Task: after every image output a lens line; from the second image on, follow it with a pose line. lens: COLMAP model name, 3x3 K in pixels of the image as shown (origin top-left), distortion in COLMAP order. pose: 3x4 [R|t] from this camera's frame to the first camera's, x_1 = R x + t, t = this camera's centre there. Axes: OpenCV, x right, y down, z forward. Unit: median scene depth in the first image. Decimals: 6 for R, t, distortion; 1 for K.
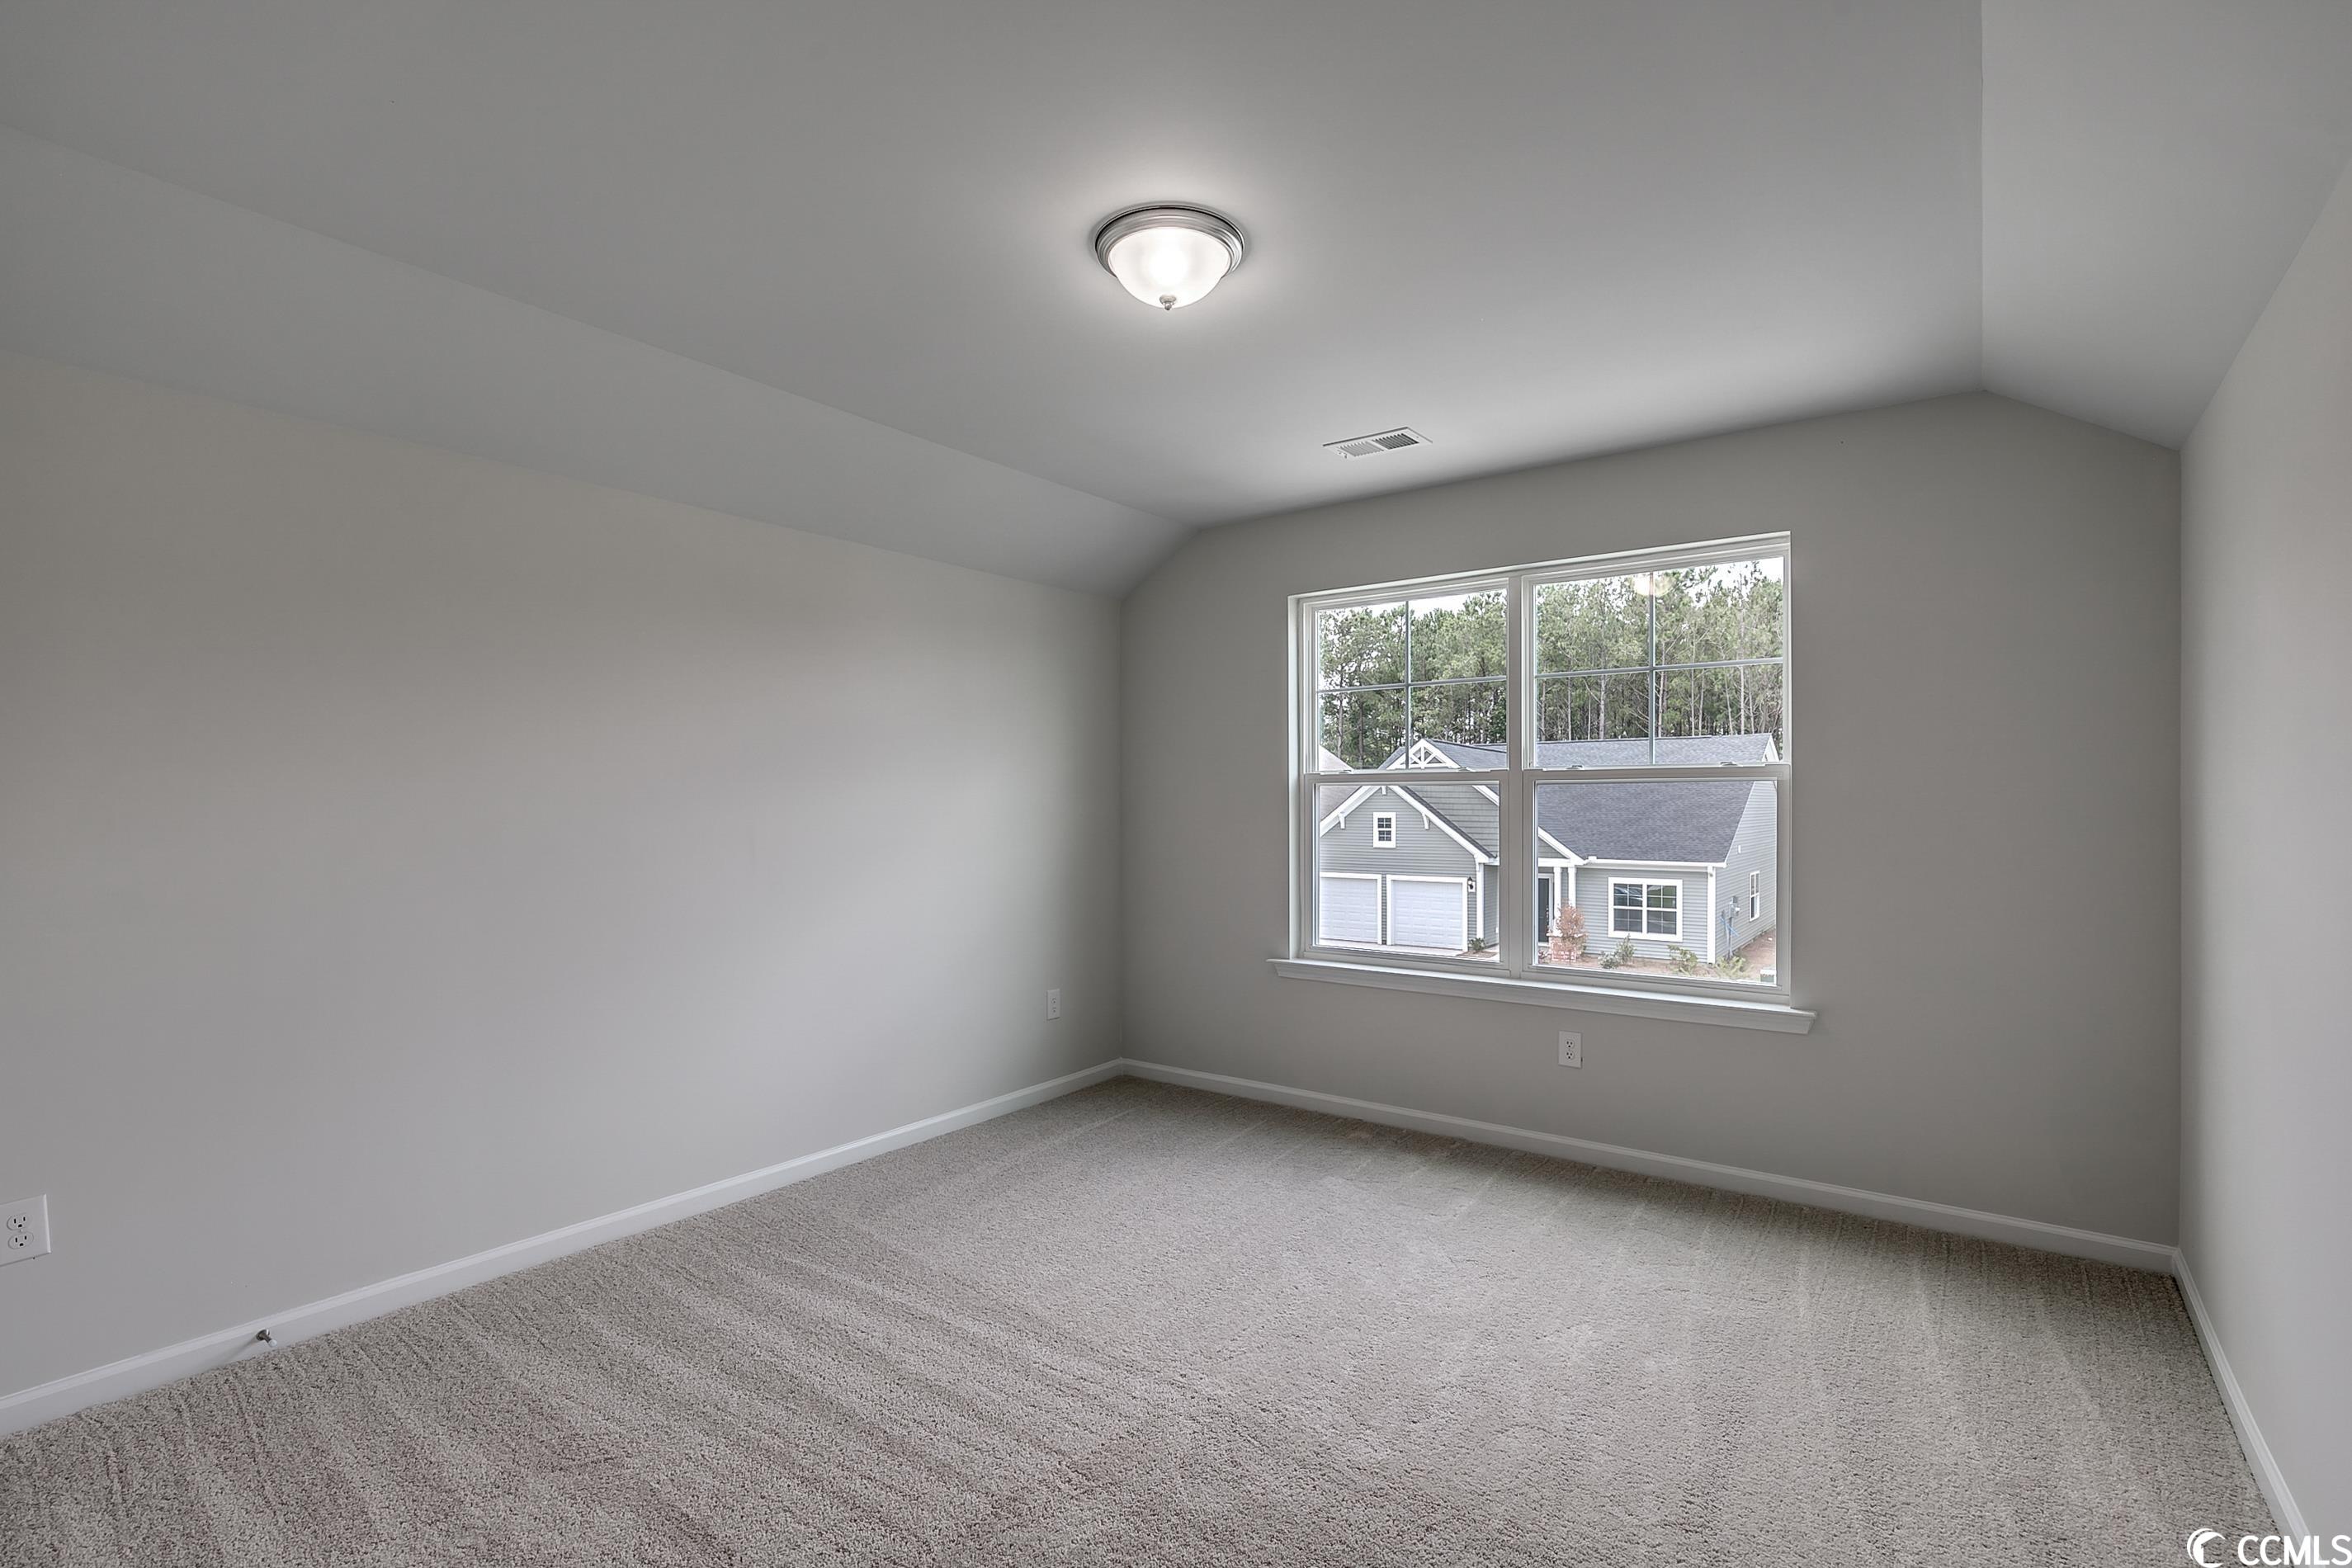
lens RADIAL K [[1076.7, 0, 1184.5], [0, 1076.7, 787.8], [0, 0, 1]] dist [-0.015020, 0.000175]
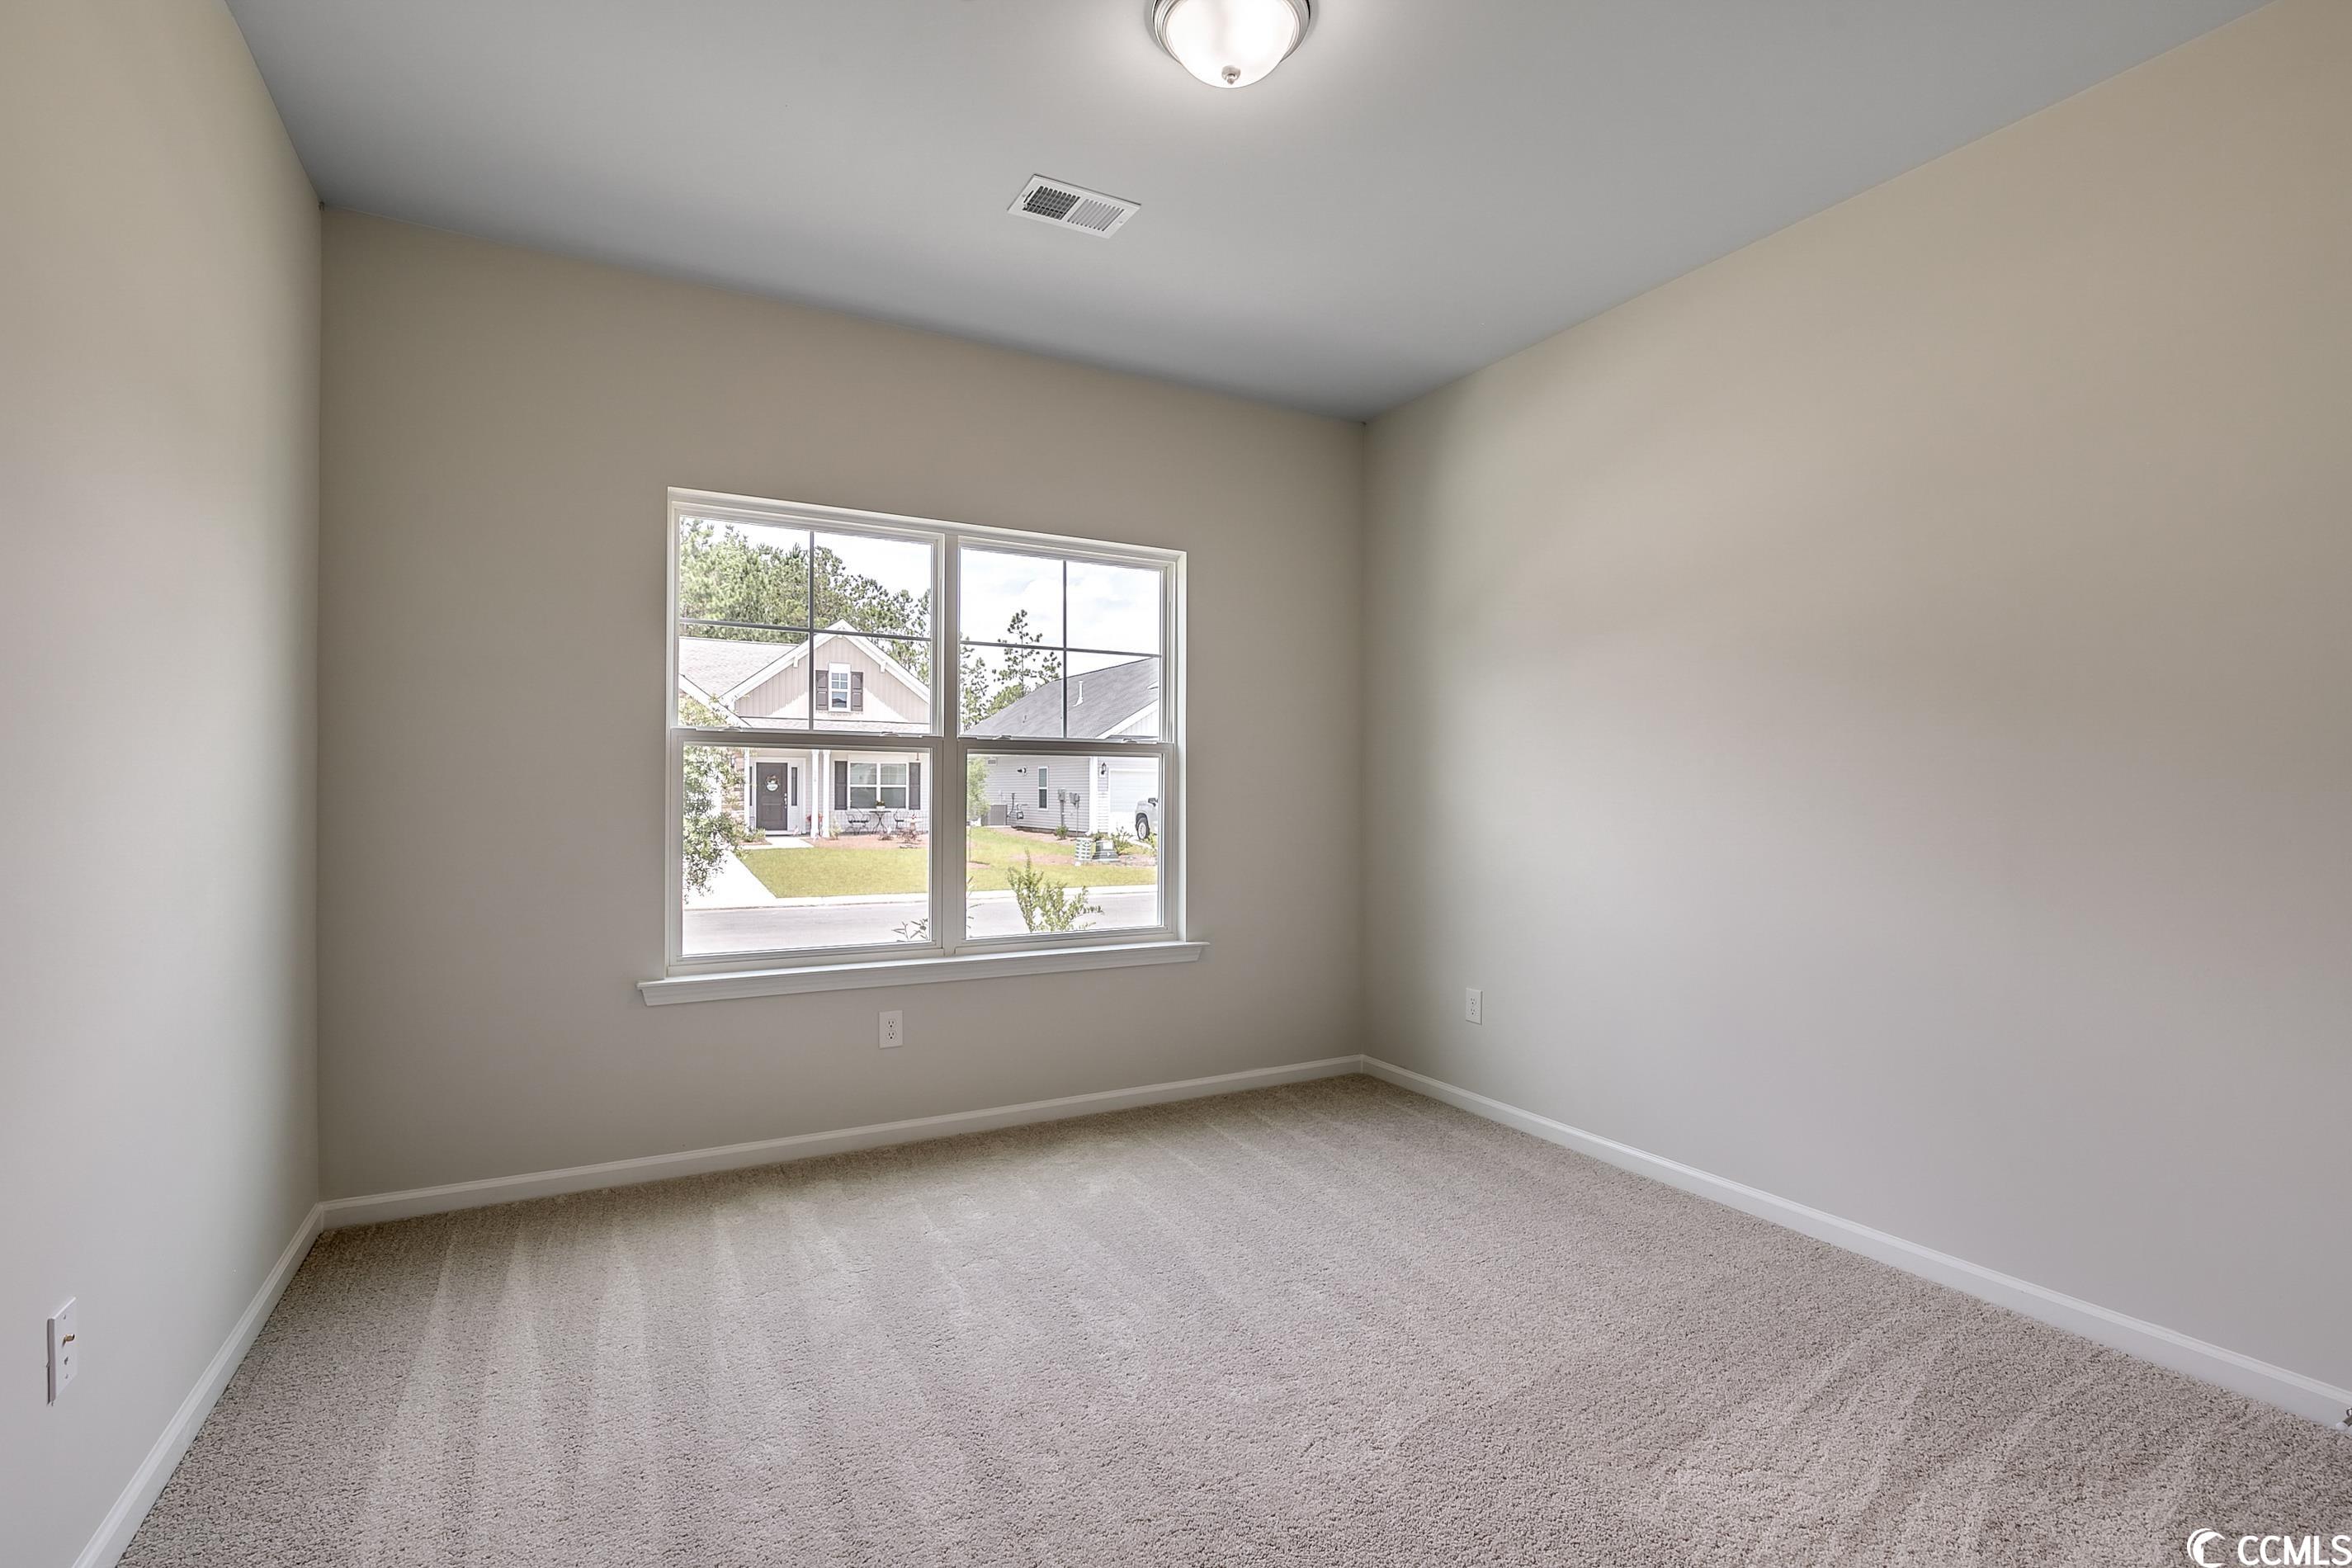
lens RADIAL K [[1076.7, 0, 1184.5], [0, 1076.7, 787.8], [0, 0, 1]] dist [-0.015020, 0.000175]
pose [[0.417071, 0.005149, 0.908859, -0.471902], [-0.017700, 0.999840, 0.002458, 0.022165], [-0.908701, -0.017112, 0.417096, 0.412257]]
